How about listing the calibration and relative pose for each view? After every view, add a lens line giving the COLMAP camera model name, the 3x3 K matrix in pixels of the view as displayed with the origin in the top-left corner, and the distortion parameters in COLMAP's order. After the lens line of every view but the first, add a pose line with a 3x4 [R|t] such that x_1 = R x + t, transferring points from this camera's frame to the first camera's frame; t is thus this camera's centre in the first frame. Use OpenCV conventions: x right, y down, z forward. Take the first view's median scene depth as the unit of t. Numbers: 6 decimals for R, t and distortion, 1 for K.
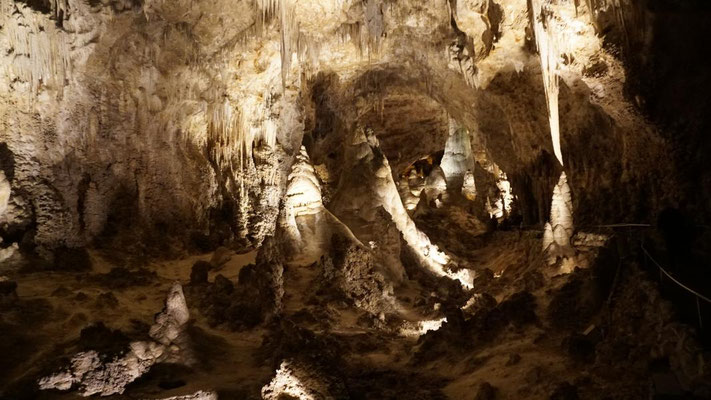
lens RADIAL K [[469.8, 0, 355.5], [0, 469.8, 200.0], [0, 0, 1]] dist [-0.049089, 0.037563]
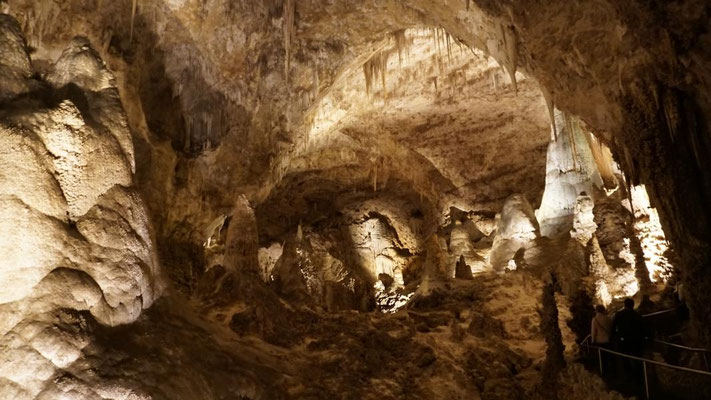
lens RADIAL K [[469.8, 0, 355.5], [0, 469.8, 200.0], [0, 0, 1]] dist [-0.049089, 0.037563]
pose [[0.927648, -0.110709, -0.356668, 0.194906], [0.047235, 0.982162, -0.182009, 0.015737], [0.370456, 0.151993, 0.916330, 0.490481]]
